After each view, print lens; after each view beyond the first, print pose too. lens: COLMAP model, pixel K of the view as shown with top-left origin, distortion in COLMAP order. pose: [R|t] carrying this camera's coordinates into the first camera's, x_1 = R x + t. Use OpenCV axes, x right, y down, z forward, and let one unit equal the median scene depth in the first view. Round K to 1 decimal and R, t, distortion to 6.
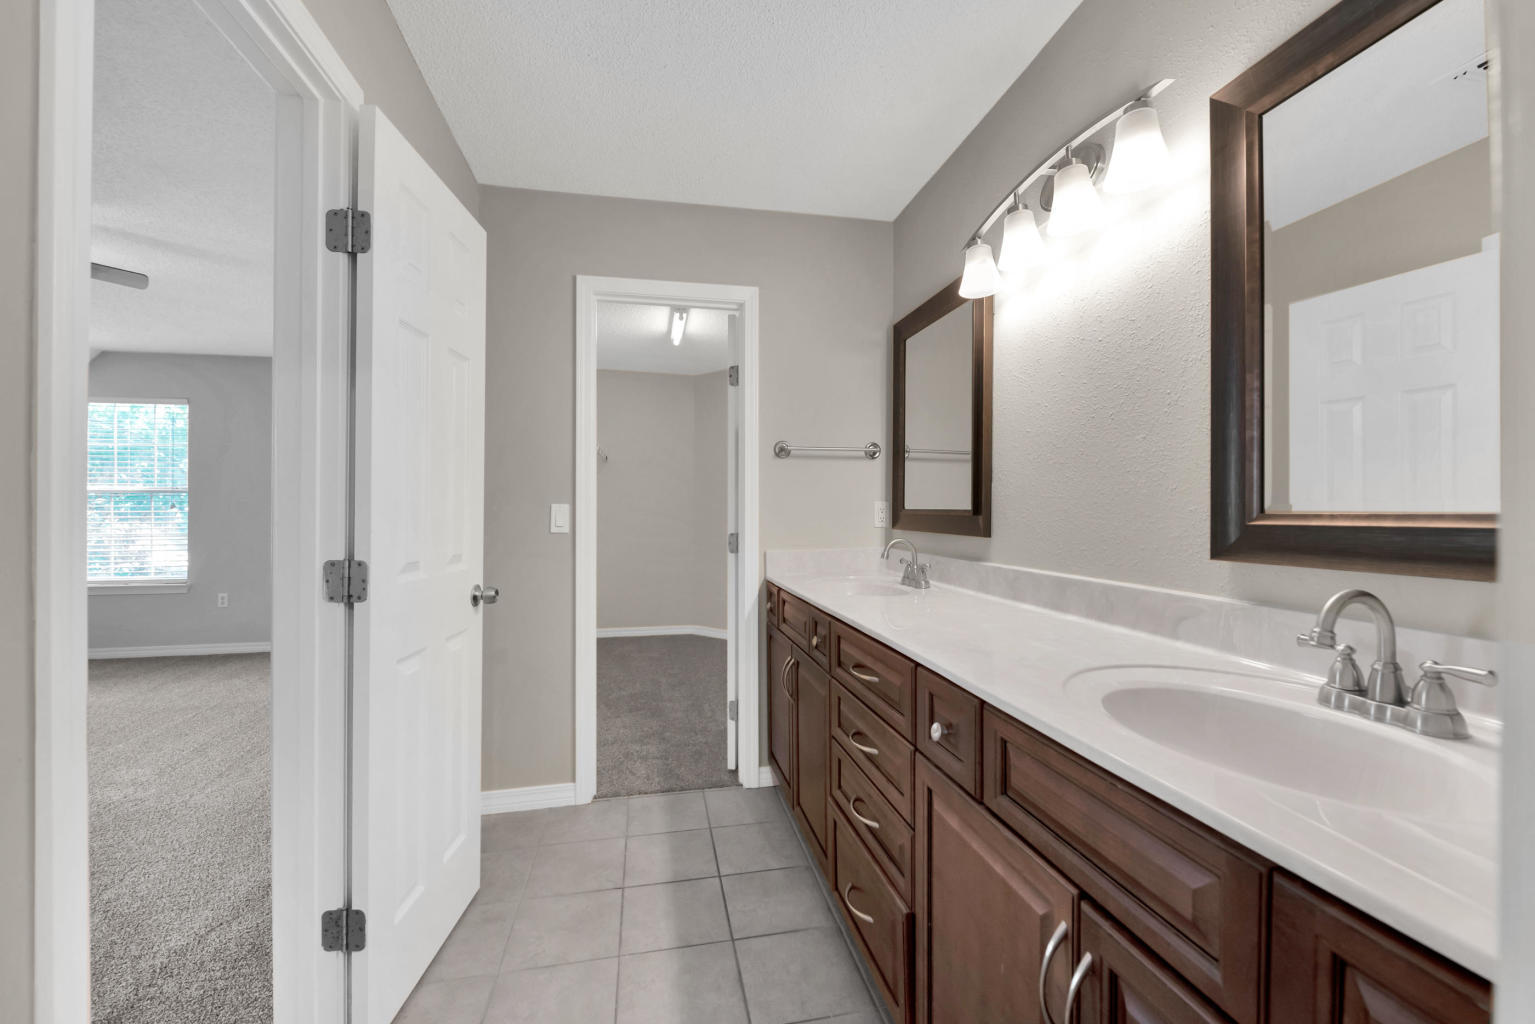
lens RADIAL K [[621.0, 0, 775.6], [0, 621.0, 514.6], [0, 0, 1]] dist [-0.007254, -0.000684]
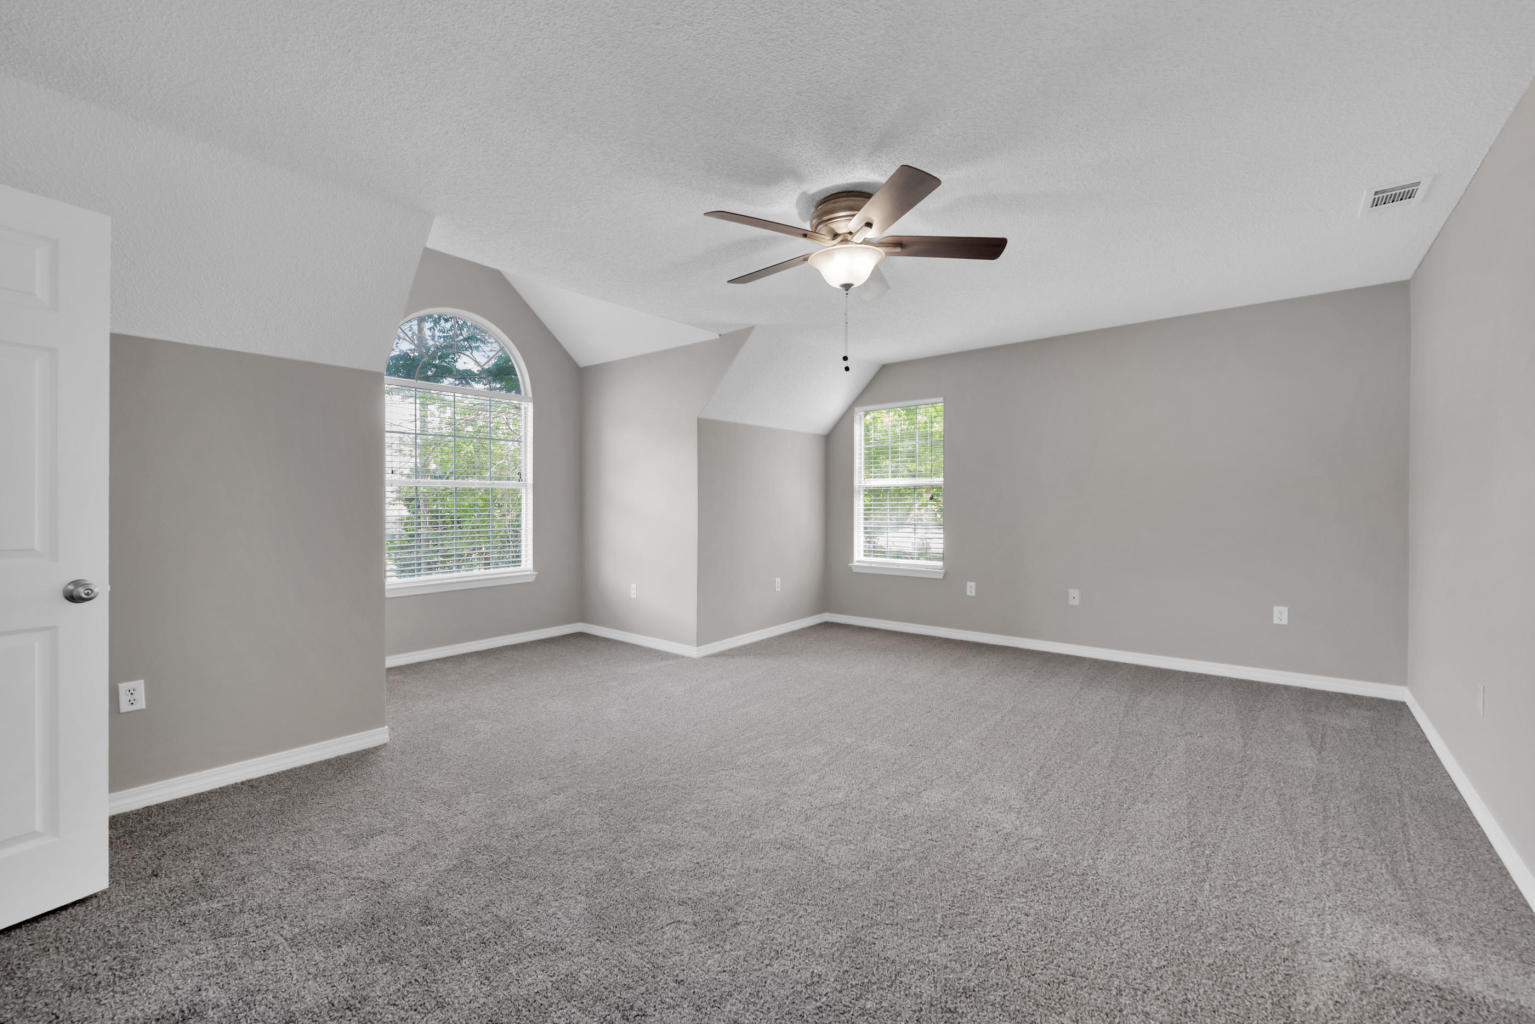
lens RADIAL K [[617.7, 0, 766.3], [0, 617.7, 506.9], [0, 0, 1]] dist [-0.000298, -0.000028]
pose [[0.622323, 0.000346, -0.782760, -0.321532], [0.000545, 0.999999, 0.000876, 0.002008], [0.782760, -0.000972, 0.622323, 0.097584]]
